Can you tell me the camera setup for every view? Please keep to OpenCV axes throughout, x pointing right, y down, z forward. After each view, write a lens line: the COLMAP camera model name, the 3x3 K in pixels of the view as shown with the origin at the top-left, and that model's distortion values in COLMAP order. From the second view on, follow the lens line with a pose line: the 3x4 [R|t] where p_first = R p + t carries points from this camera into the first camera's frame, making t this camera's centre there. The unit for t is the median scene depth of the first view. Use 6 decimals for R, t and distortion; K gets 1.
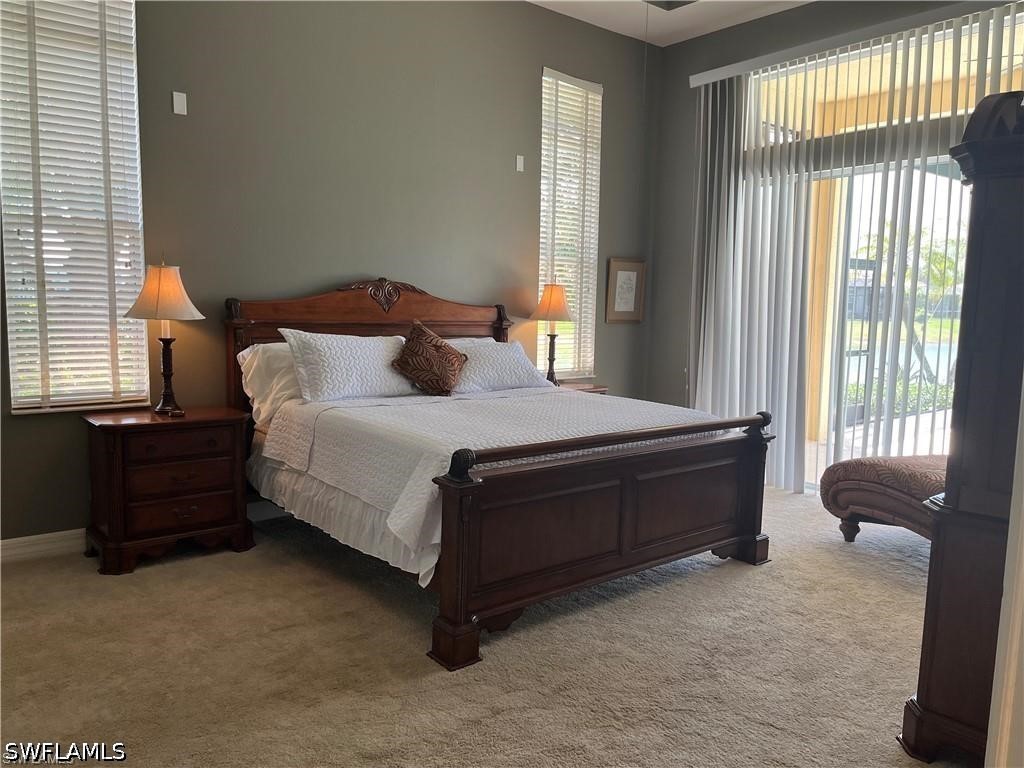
lens RADIAL K [[775.5, 0, 510.4], [0, 775.5, 387.3], [0, 0, 1]] dist [0.068140, -0.087133]
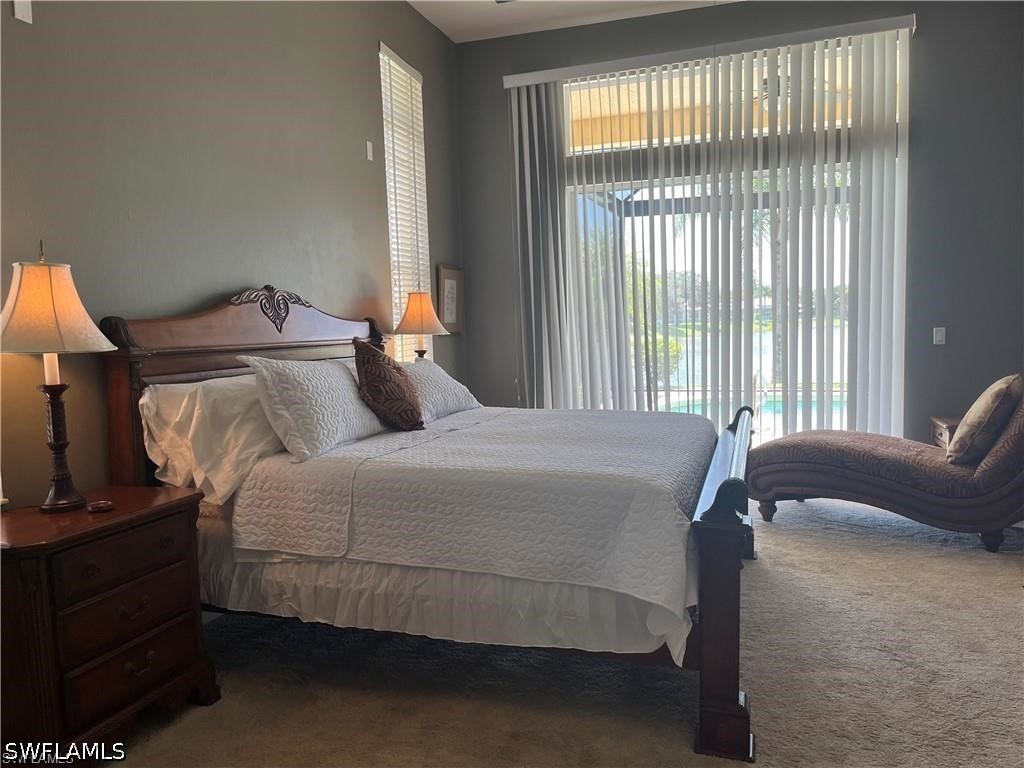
lens RADIAL K [[775.5, 0, 511.1], [0, 775.5, 383.4], [0, 0, 1]] dist [0.068140, -0.087133]
pose [[0.840595, -0.084788, 0.534987, -0.447295], [0.101930, 0.994788, -0.002498, -0.025457], [-0.531988, 0.056631, 0.844856, 0.292929]]
